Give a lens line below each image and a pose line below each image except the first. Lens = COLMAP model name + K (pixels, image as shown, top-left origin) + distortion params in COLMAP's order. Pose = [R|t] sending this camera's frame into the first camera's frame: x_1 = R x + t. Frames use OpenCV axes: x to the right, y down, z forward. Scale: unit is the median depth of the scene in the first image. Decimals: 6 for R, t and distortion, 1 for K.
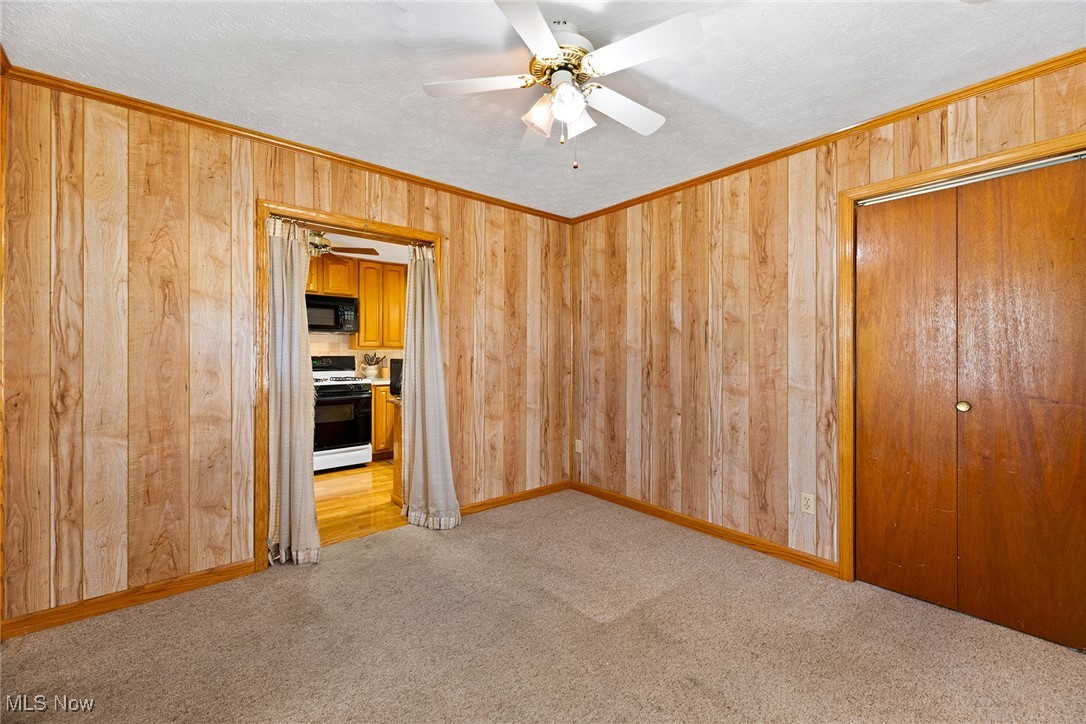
lens RADIAL K [[445.3, 0, 541.8], [0, 445.3, 355.3], [0, 0, 1]] dist [0.000379, -0.000095]
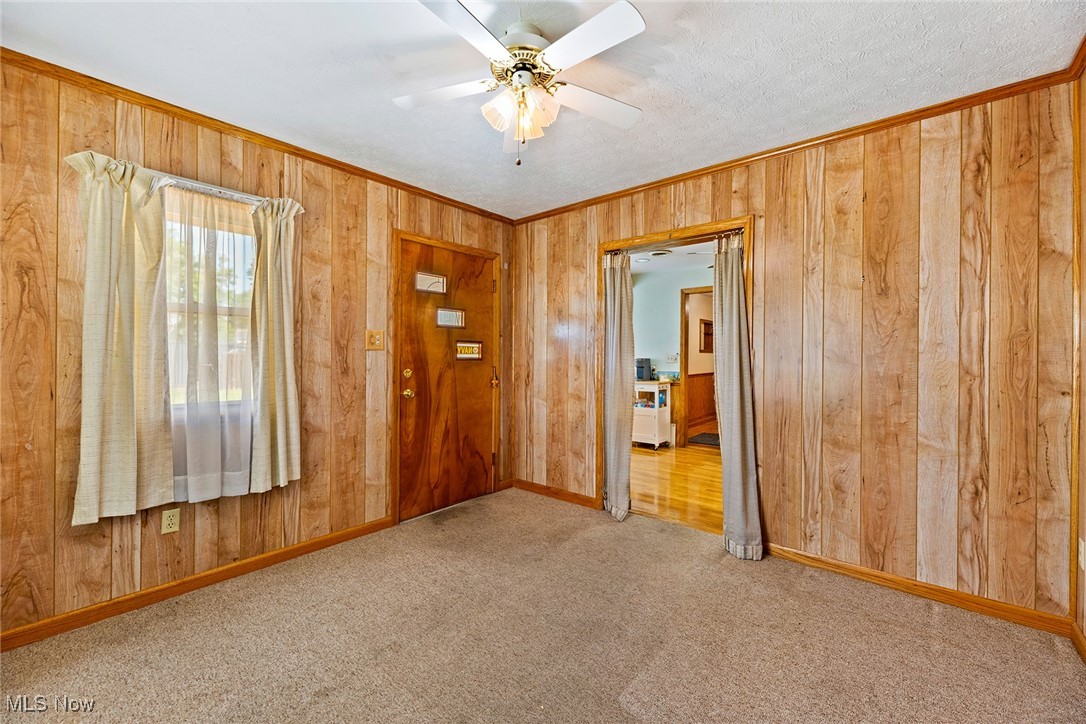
lens RADIAL K [[437.8, 0, 541.2], [0, 437.8, 355.3], [0, 0, 1]] dist [-0.000012, -0.000184]
pose [[0.161481, -0.000566, -0.986876, 0.619883], [-0.002298, 0.999997, -0.000950, 0.000738], [0.986873, 0.002421, 0.161479, 0.532591]]
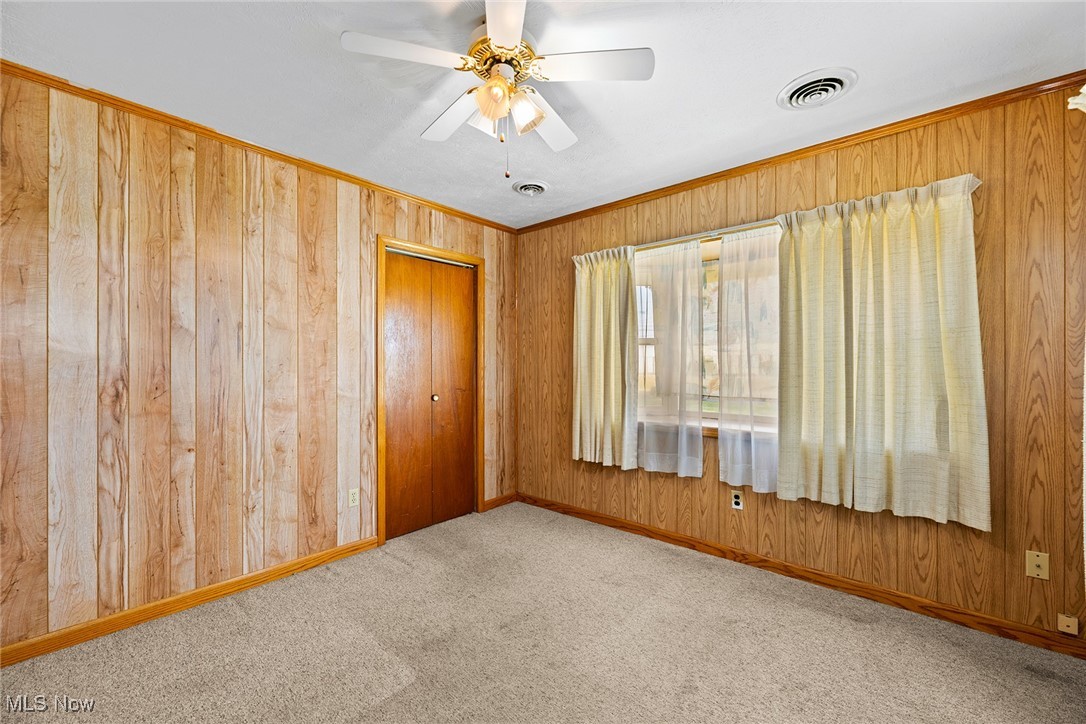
lens RADIAL K [[442.9, 0, 545.3], [0, 442.9, 364.8], [0, 0, 1]] dist [0.000041, -0.000378]
pose [[-0.157220, 0.000191, 0.987564, -0.540616], [-0.003033, 0.999995, -0.000677, -0.004424], [-0.987559, -0.003102, -0.157219, 0.642360]]
